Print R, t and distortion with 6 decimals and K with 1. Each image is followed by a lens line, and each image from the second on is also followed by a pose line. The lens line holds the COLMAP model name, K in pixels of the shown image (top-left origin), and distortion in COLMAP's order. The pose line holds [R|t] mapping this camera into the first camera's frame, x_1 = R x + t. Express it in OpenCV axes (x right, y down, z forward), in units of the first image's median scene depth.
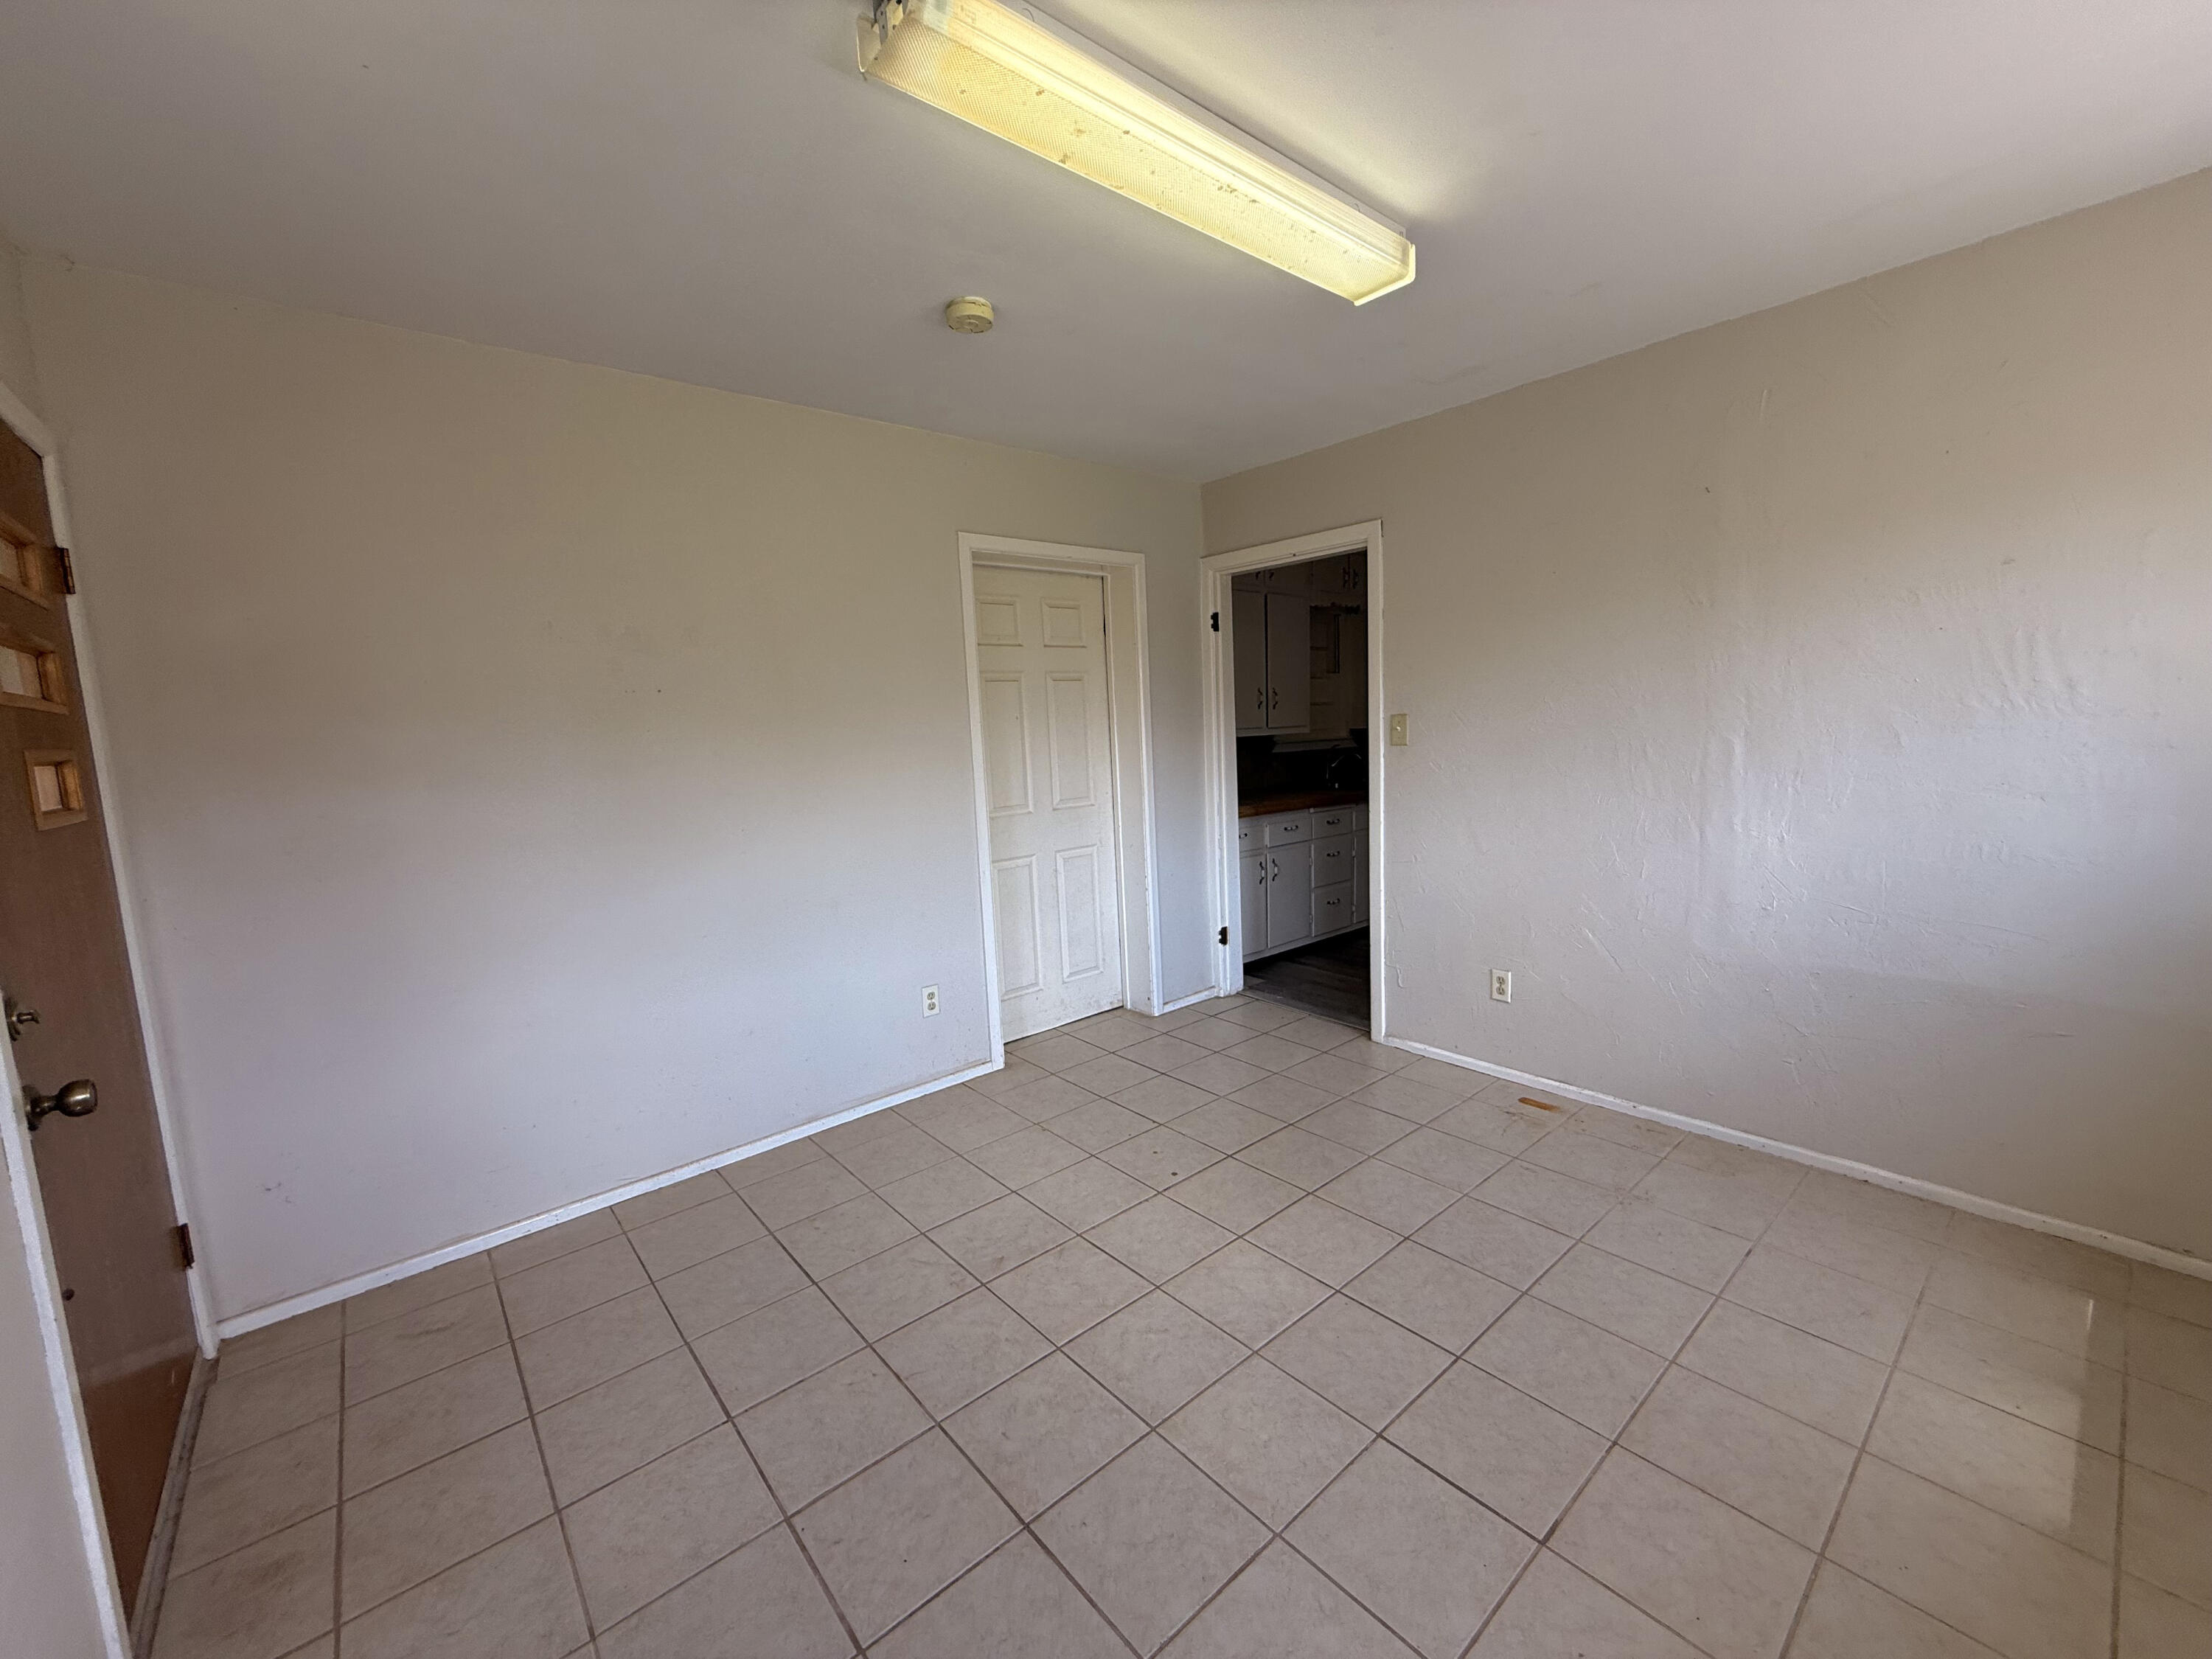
lens RADIAL K [[887.3, 0, 1105.9], [0, 887.3, 830.5], [0, 0, 1]] dist [0.001526, 0.000942]
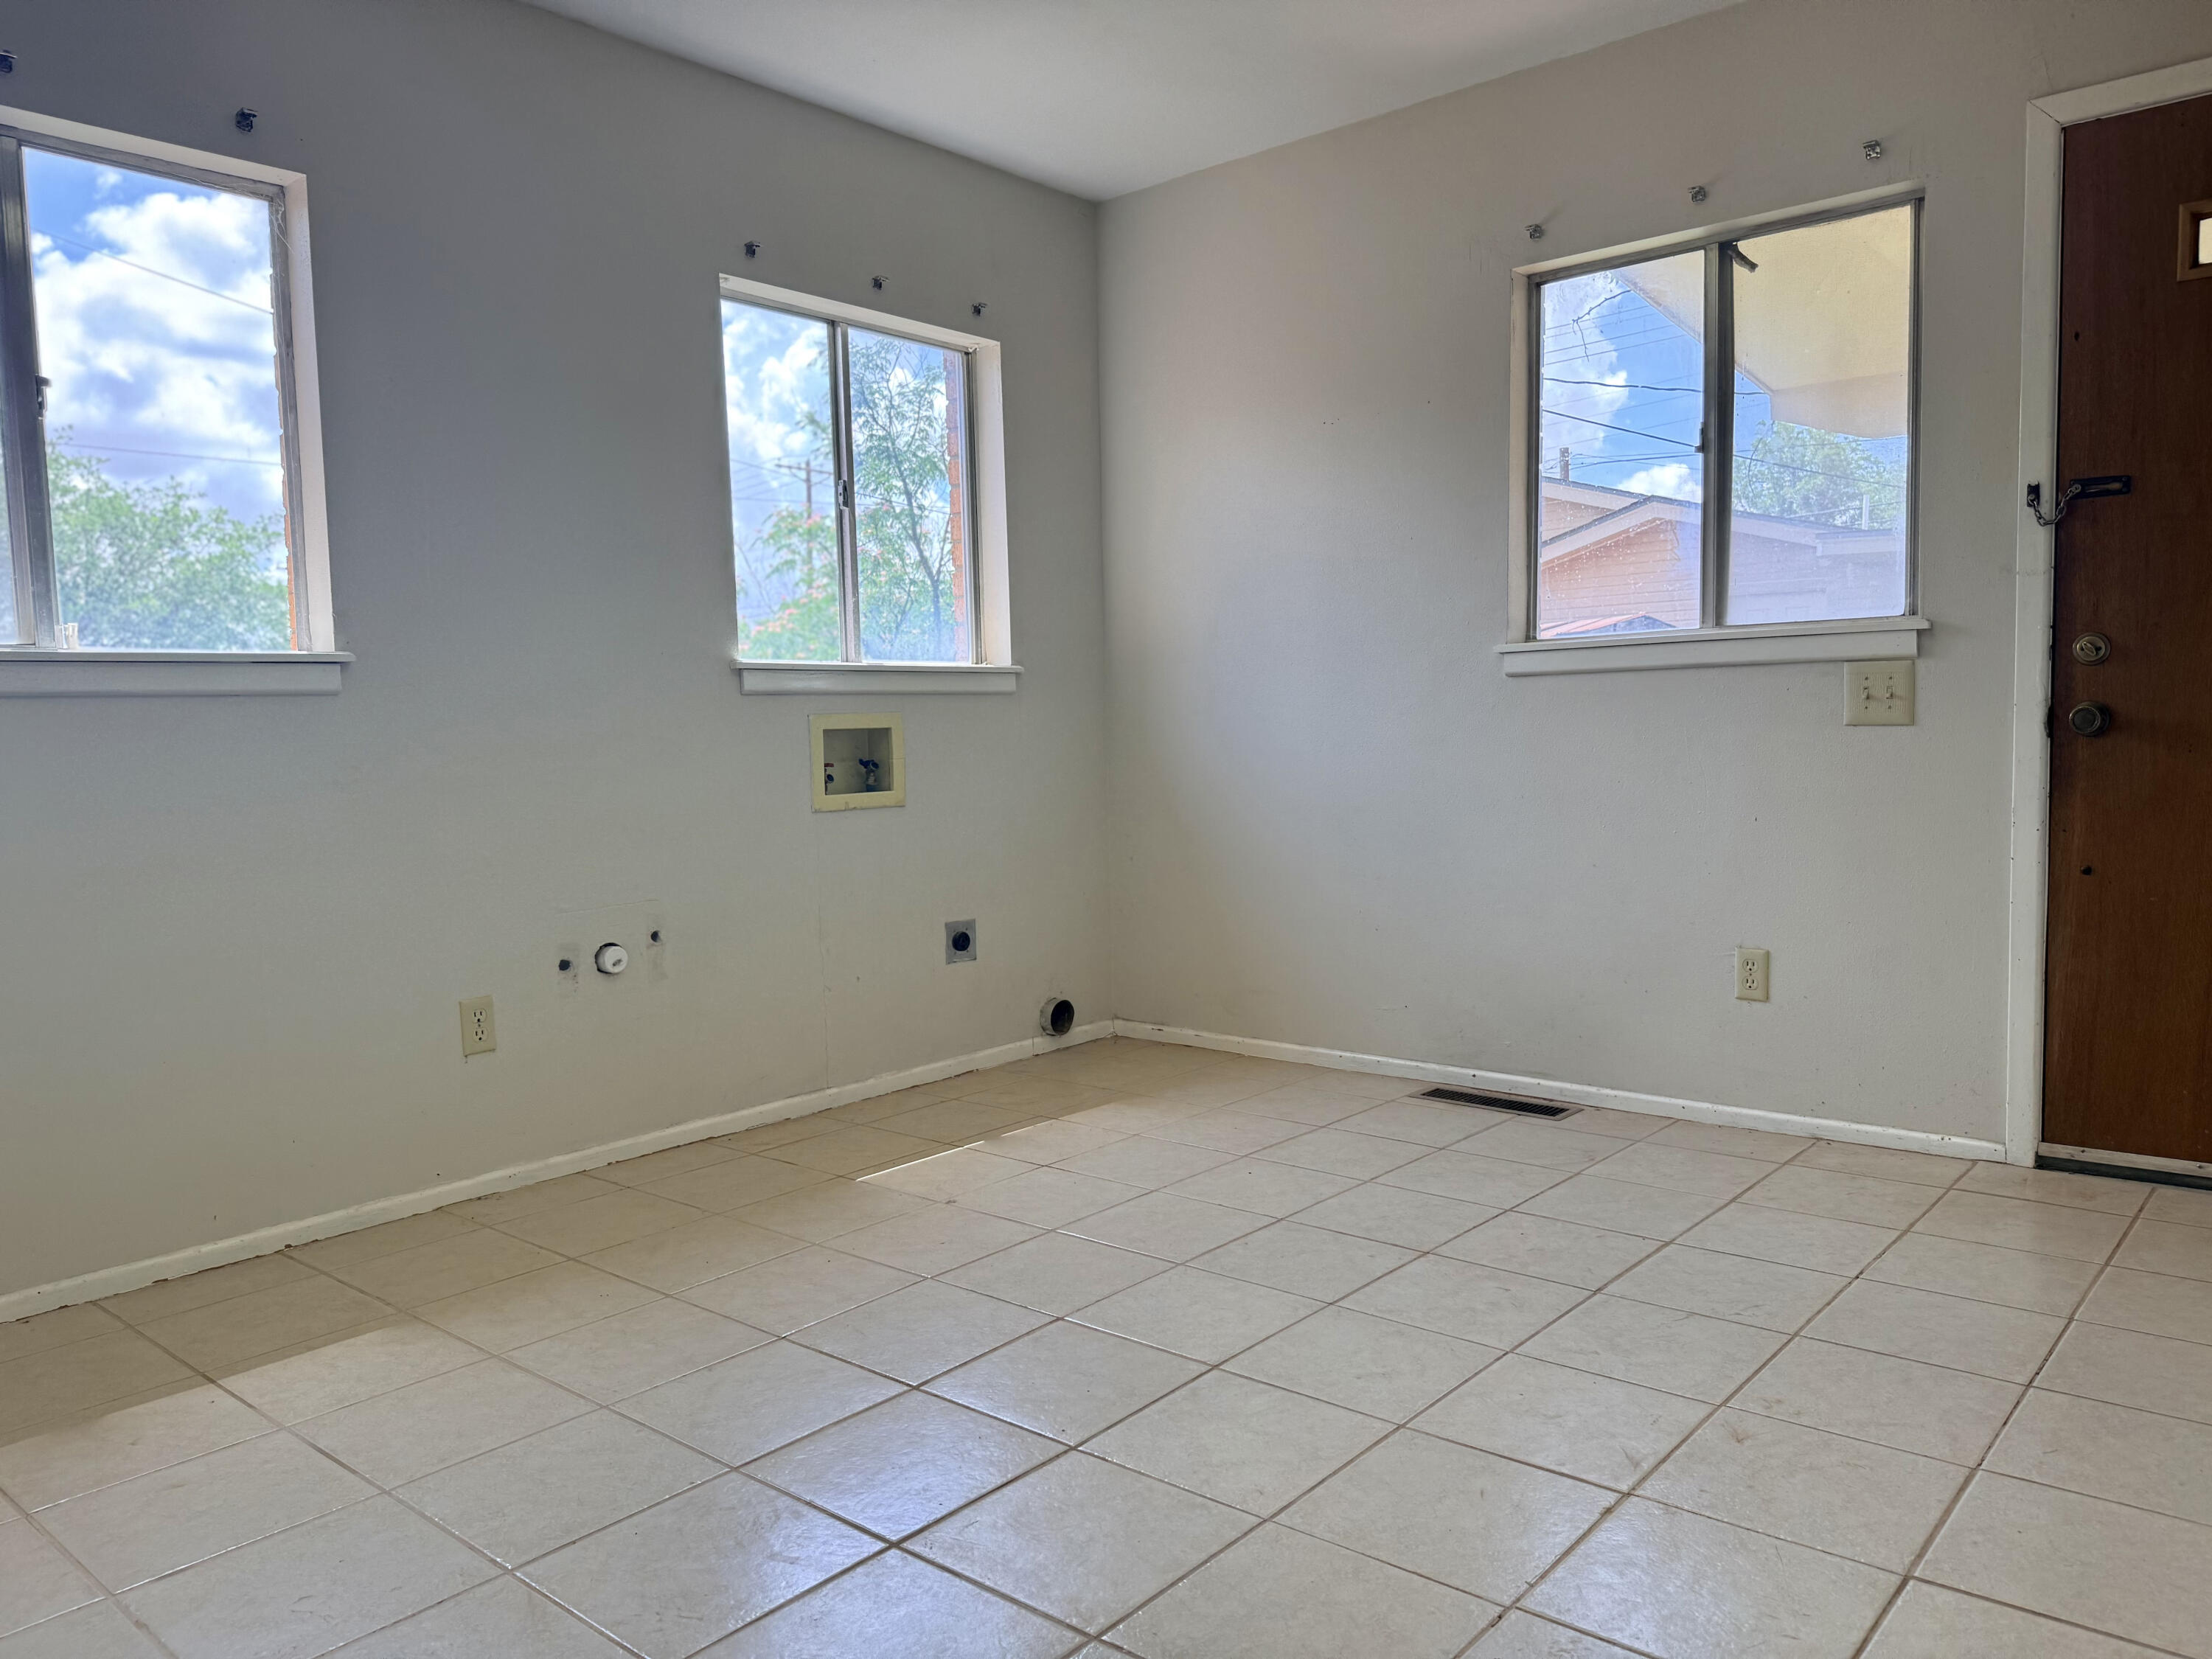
lens RADIAL K [[1563.9, 0, 1124.6], [0, 1563.9, 831.6], [0, 0, 1]] dist [0.031243, -0.039405]
pose [[-0.985294, 0.079883, -0.151043, 0.408368], [0.049333, 0.979335, 0.196136, -0.039306], [0.163590, 0.185800, -0.968874, 2.201560]]
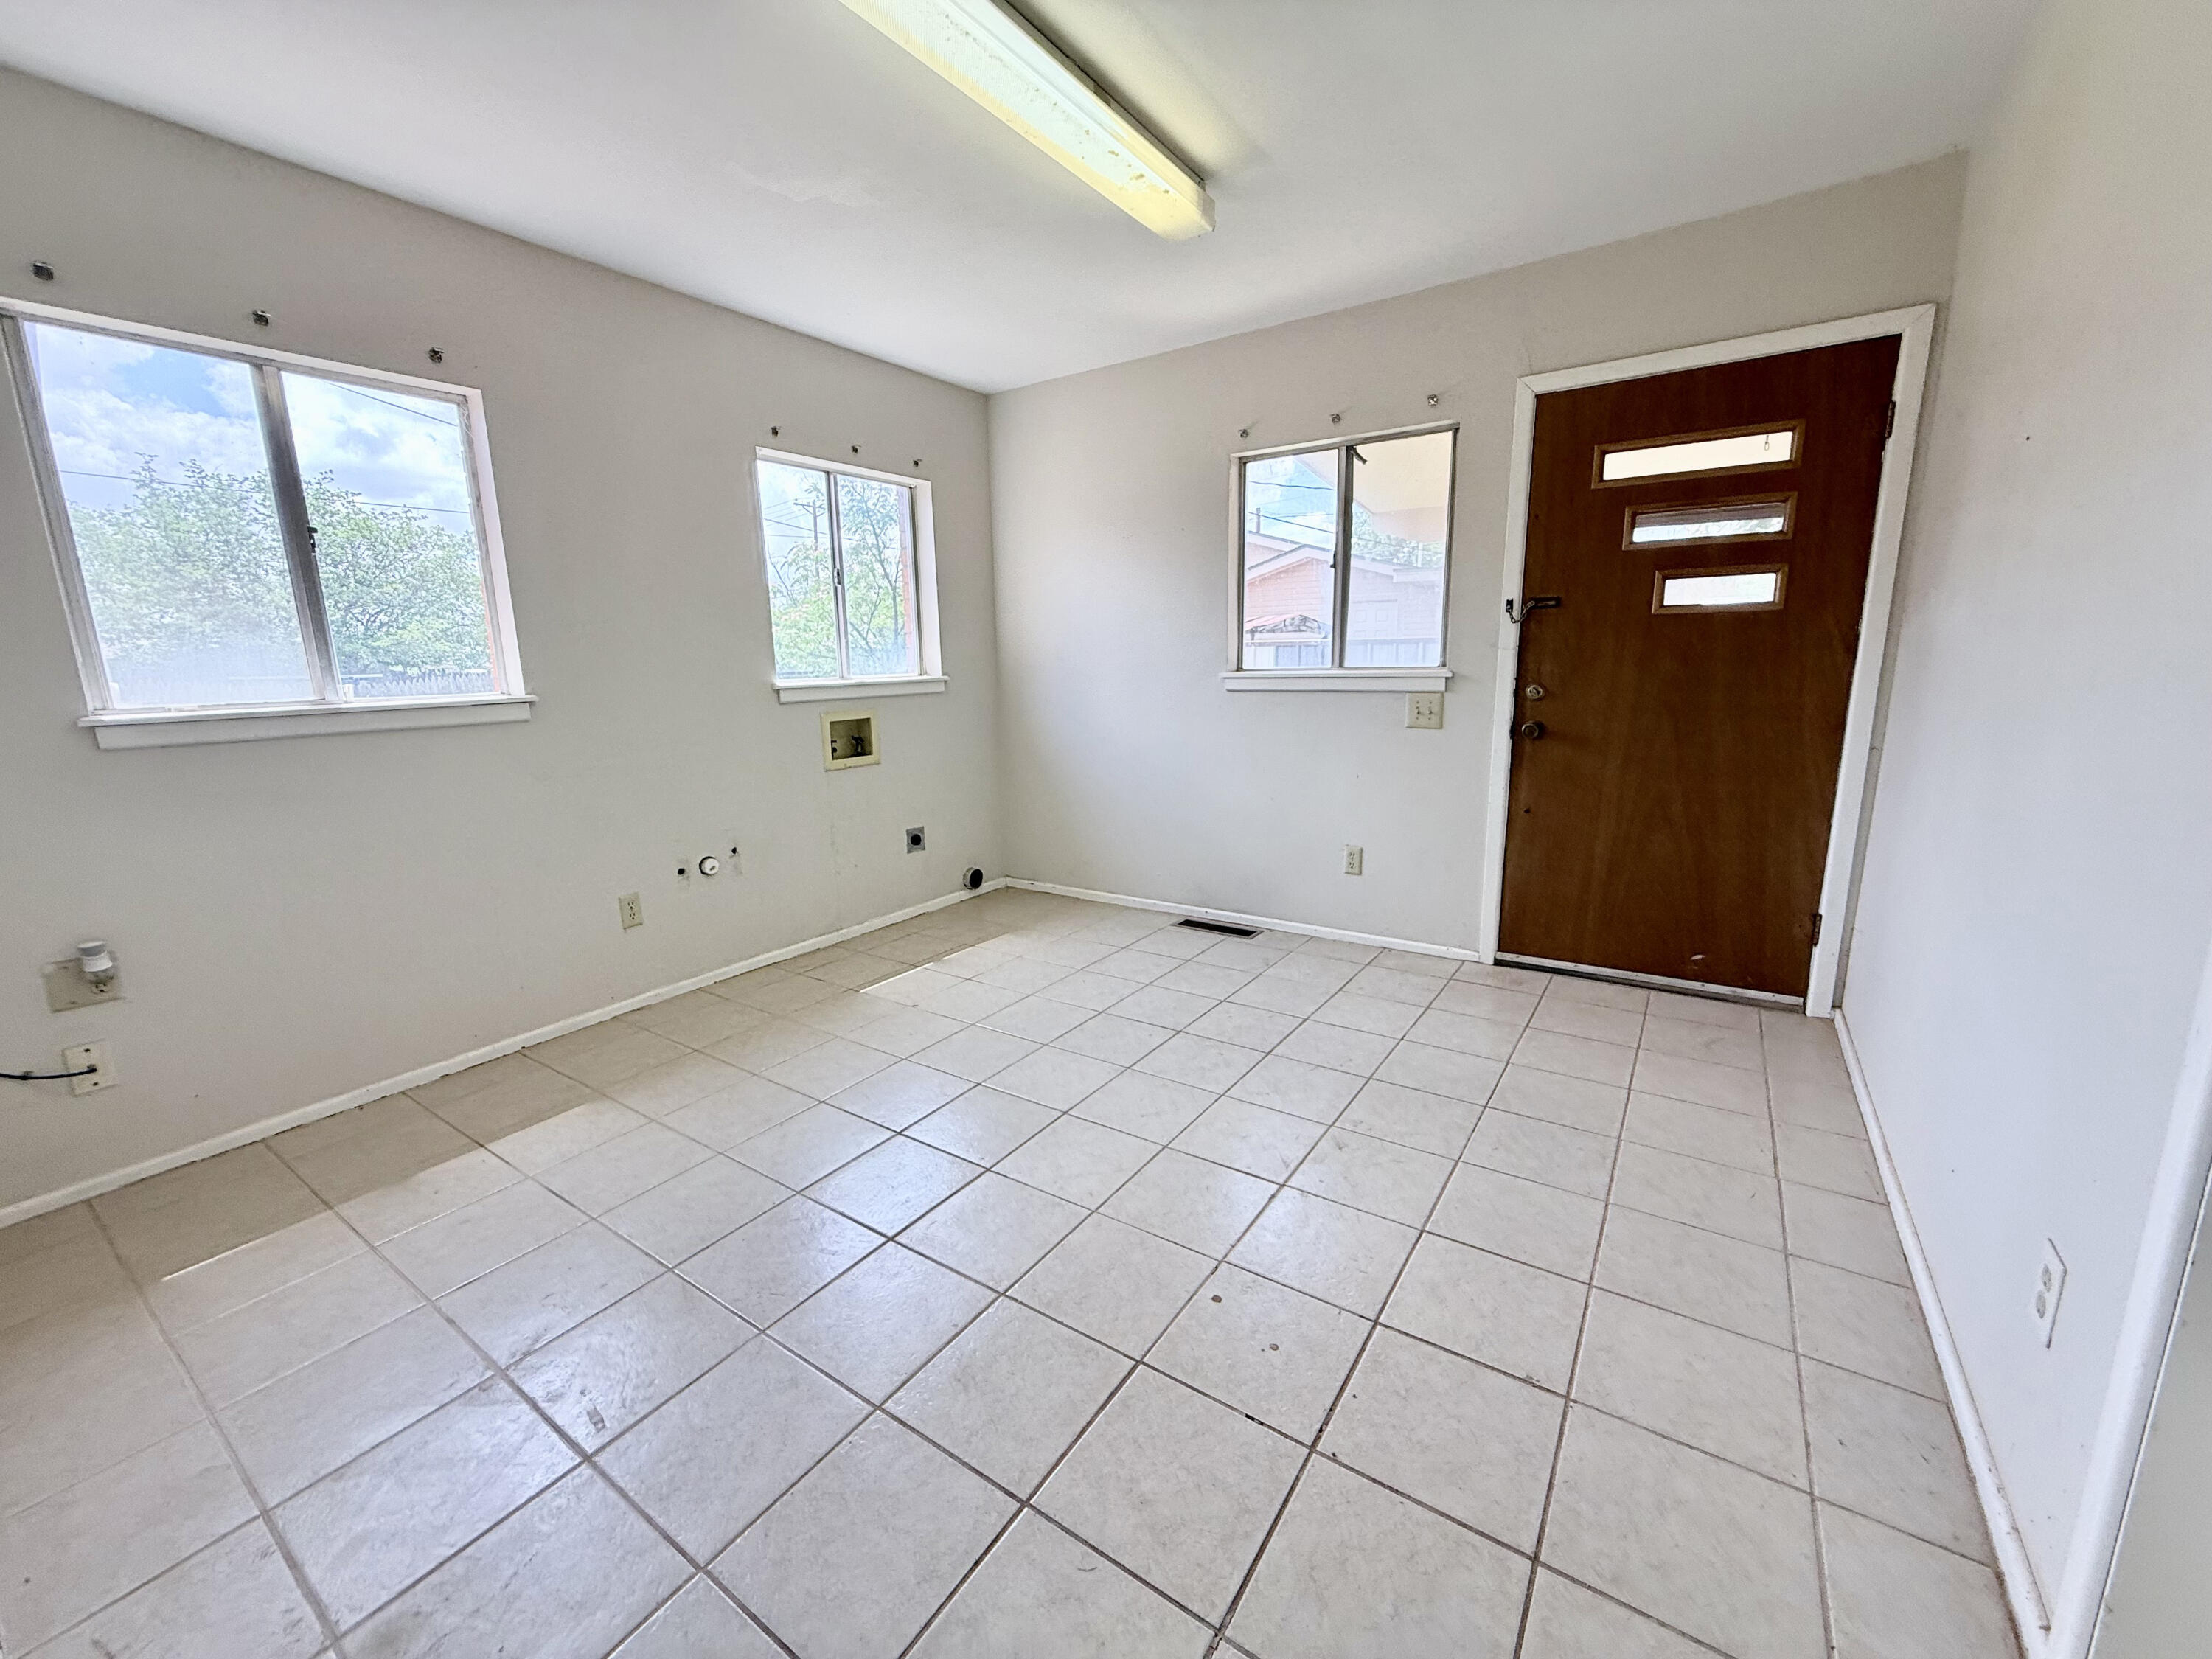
lens RADIAL K [[887.3, 0, 1102.1], [0, 887.3, 822.0], [0, 0, 1]] dist [0.001526, 0.000942]
pose [[-0.963915, 0.112784, -0.241139, 0.394969], [0.033736, 0.950269, 0.309598, -0.176200], [0.264065, 0.290291, -0.919783, 2.163166]]
